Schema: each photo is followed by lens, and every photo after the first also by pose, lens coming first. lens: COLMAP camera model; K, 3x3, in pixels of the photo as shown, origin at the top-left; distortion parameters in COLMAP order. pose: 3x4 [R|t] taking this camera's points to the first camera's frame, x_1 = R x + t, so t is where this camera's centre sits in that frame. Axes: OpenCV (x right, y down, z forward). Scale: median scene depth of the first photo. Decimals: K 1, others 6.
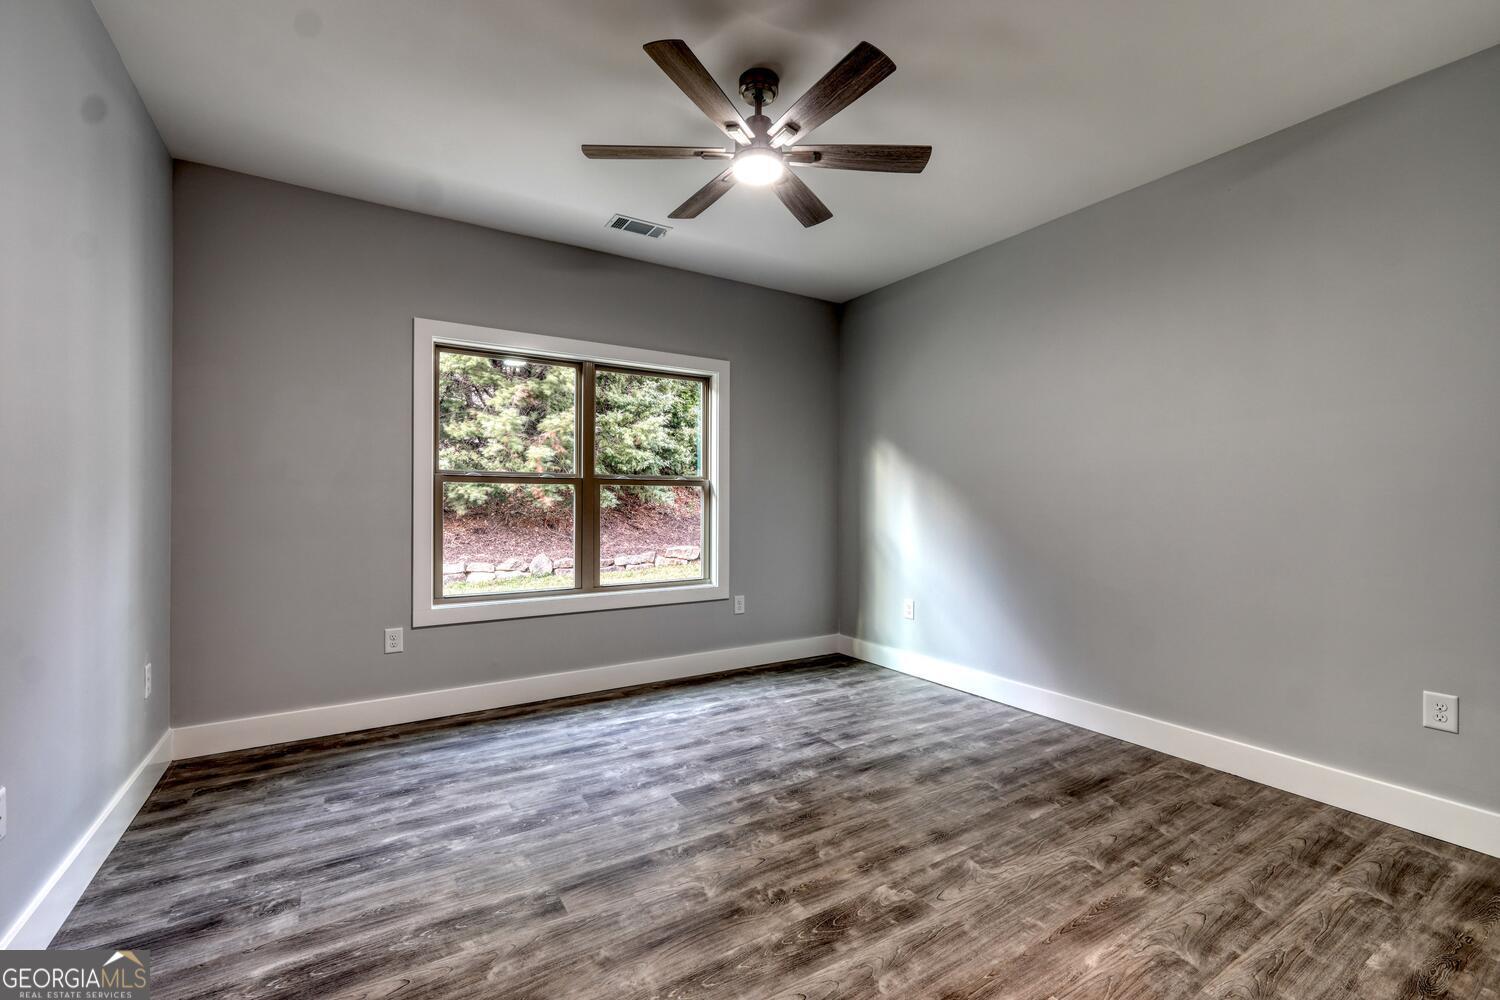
lens RADIAL K [[637.5, 0, 749.5], [0, 637.5, 501.8], [0, 0, 1]] dist [-0.009913, 0.006468]
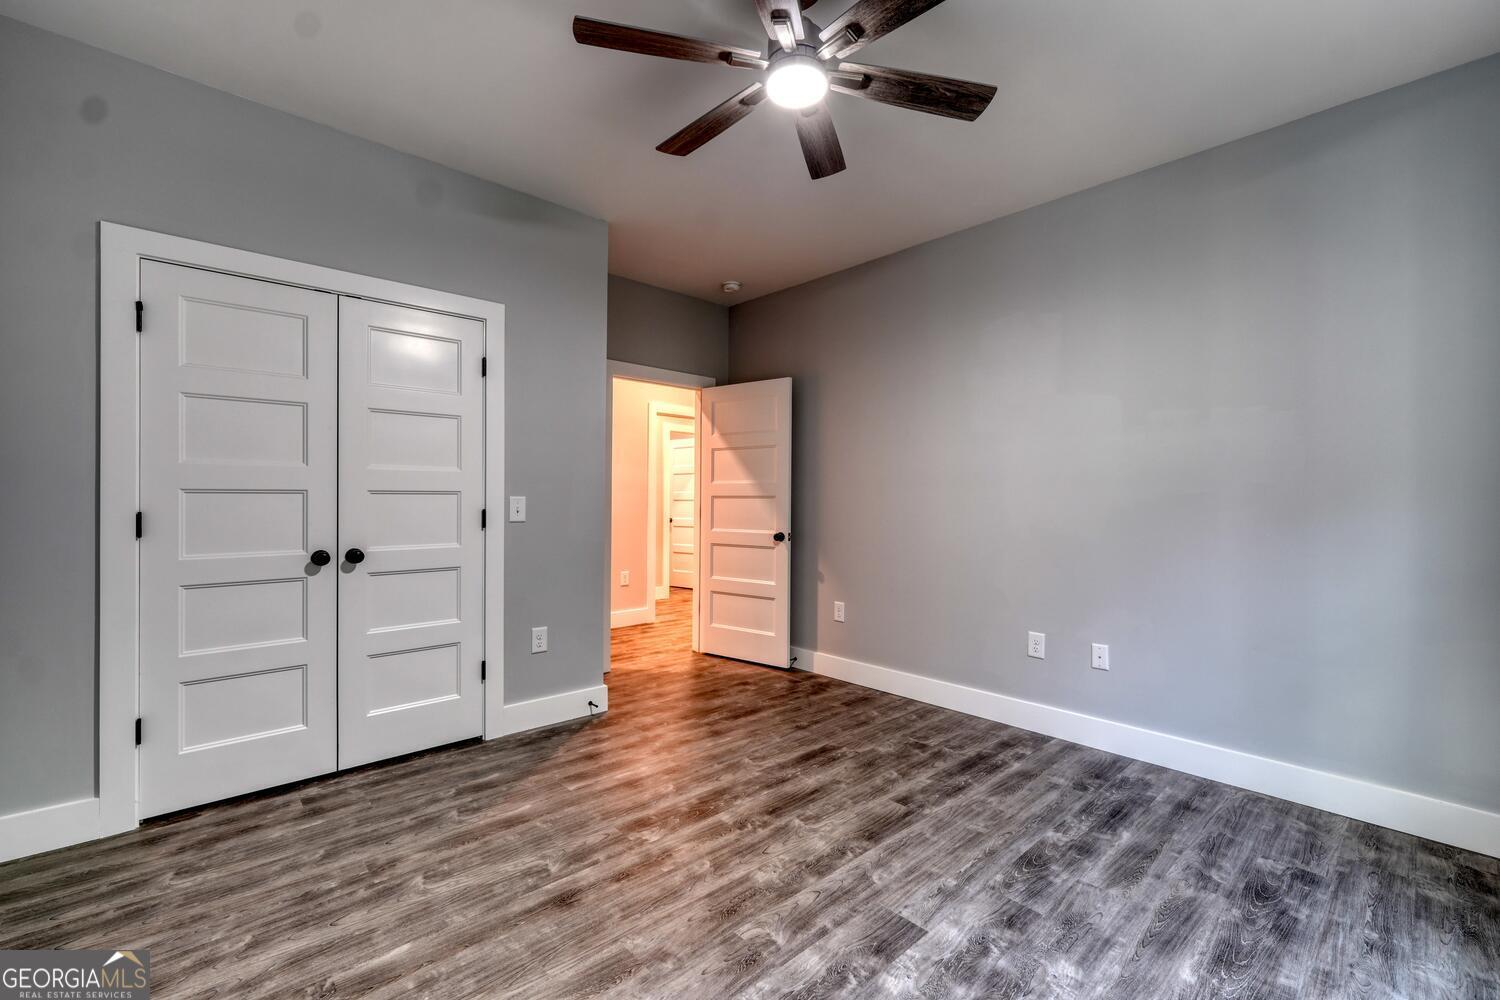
lens RADIAL K [[637.5, 0, 749.5], [0, 637.5, 501.8], [0, 0, 1]] dist [-0.009913, 0.006468]
pose [[-0.983577, -0.013637, -0.179975, 0.237925], [-0.013779, 0.999905, -0.000462, 0.002320], [0.179964, 0.002026, -0.983671, 2.015342]]
